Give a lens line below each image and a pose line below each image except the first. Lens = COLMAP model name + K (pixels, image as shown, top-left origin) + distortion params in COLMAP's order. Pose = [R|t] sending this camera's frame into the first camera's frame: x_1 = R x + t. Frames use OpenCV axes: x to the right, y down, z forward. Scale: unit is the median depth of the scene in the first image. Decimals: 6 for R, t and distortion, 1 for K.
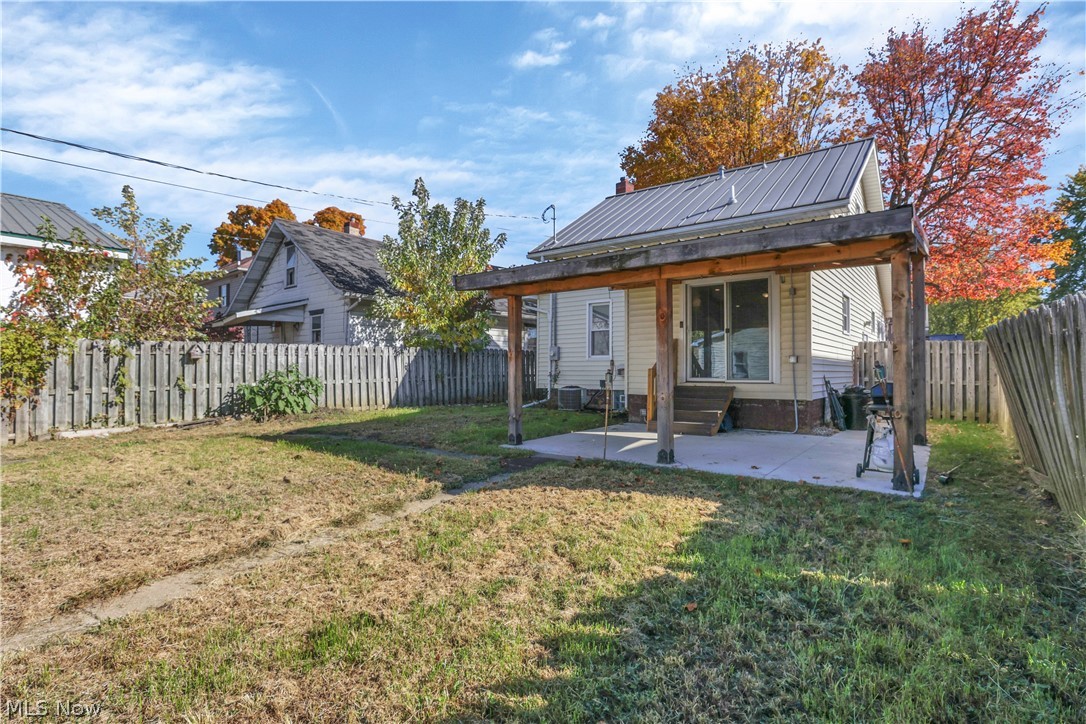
lens RADIAL K [[516.4, 0, 560.1], [0, 516.4, 374.7], [0, 0, 1]] dist [-0.024918, 0.003638]
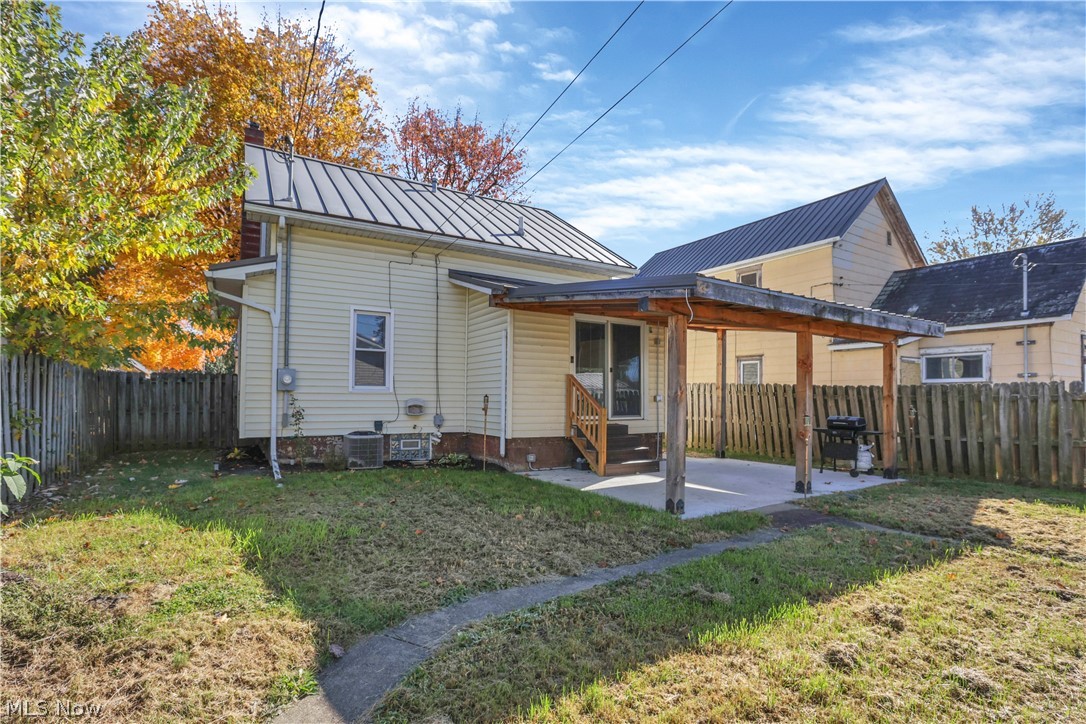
lens RADIAL K [[516.4, 0, 531.9], [0, 516.4, 410.9], [0, 0, 1]] dist [-0.024918, 0.003638]
pose [[0.368317, -0.019408, 0.929498, -0.488542], [0.002908, 0.999801, 0.019724, -0.016272], [-0.929696, -0.004561, 0.368300, 0.529968]]
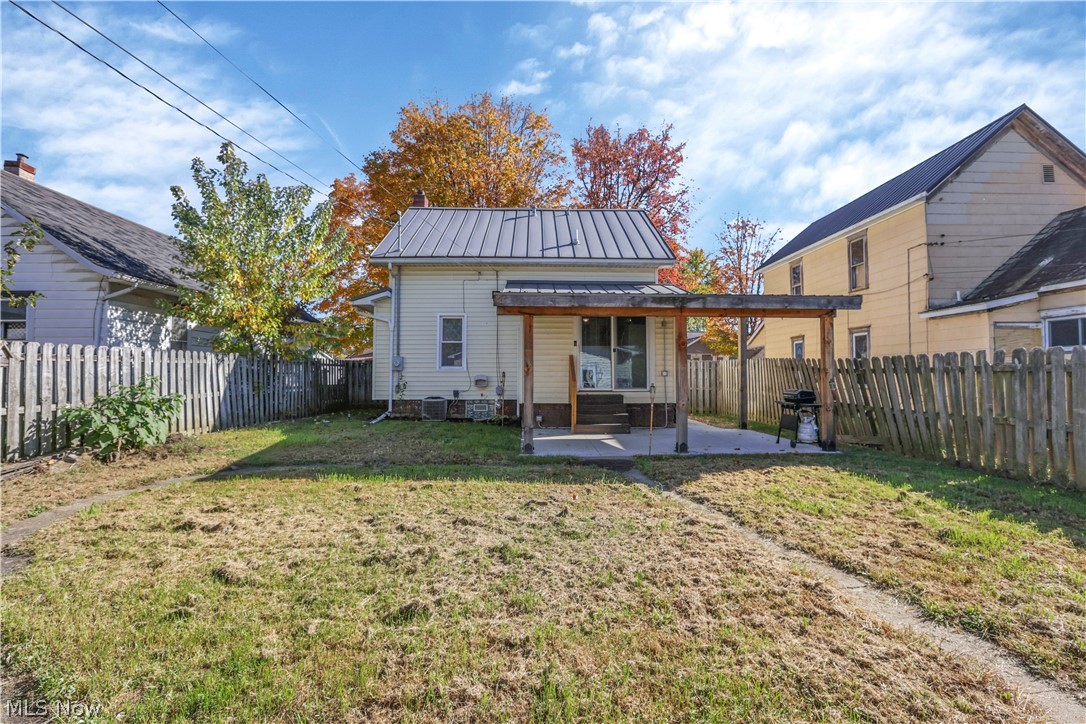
lens RADIAL K [[516.4, 0, 539.3], [0, 516.4, 373.8], [0, 0, 1]] dist [-0.024918, 0.003638]
pose [[0.780360, 0.002429, 0.625326, -0.424418], [0.005971, 0.999918, -0.011335, -0.010019], [-0.625302, 0.012579, 0.780281, 0.086759]]
